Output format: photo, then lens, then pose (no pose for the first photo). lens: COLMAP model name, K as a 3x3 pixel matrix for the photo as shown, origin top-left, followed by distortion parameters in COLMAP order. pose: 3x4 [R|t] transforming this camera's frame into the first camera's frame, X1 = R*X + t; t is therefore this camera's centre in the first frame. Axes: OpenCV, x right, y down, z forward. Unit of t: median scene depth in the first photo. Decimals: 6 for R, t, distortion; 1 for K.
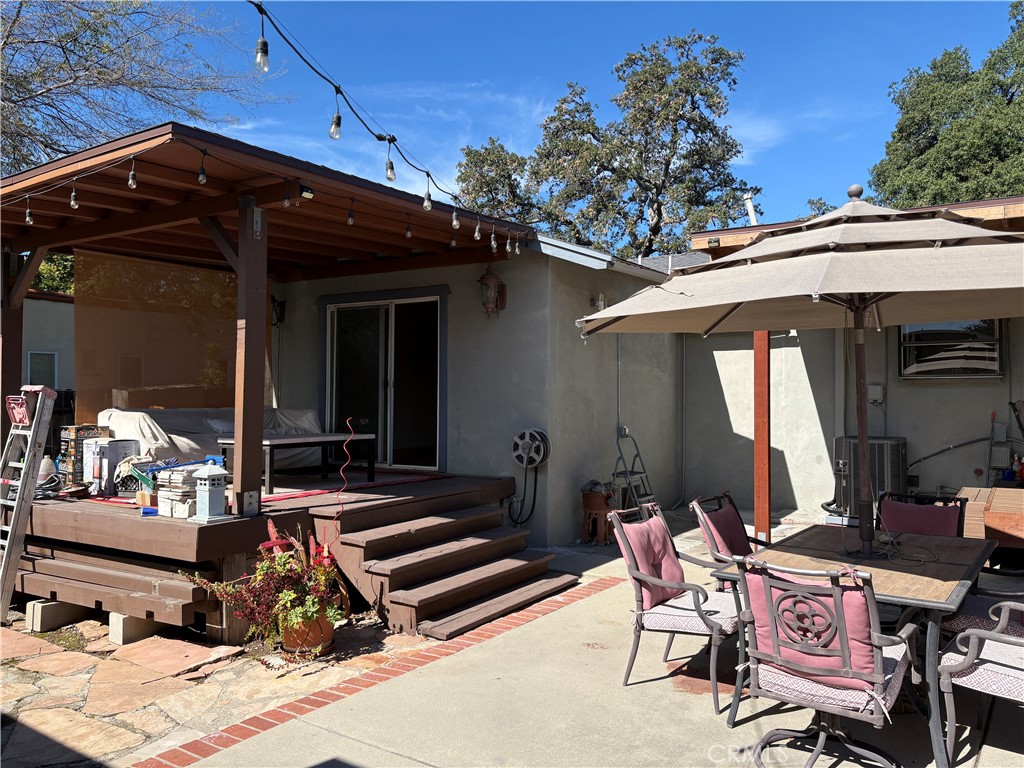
lens RADIAL K [[835.8, 0, 511.3], [0, 835.8, 384.3], [0, 0, 1]] dist [0.020113, -0.005721]
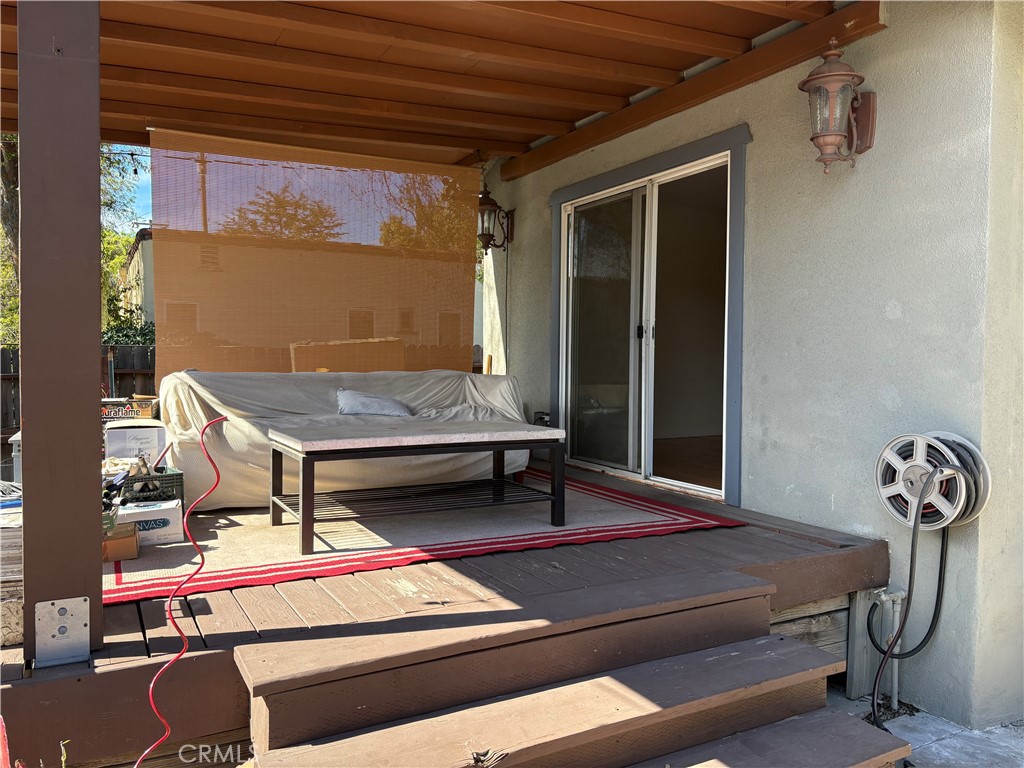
lens RADIAL K [[776.0, 0, 507.6], [0, 776.0, 384.0], [0, 0, 1]] dist [0.036658, -0.040036]
pose [[0.877489, 0.019741, -0.479191, 0.023748], [0.004053, 0.998812, 0.048568, 0.010084], [0.479580, -0.044560, 0.876366, 0.559263]]
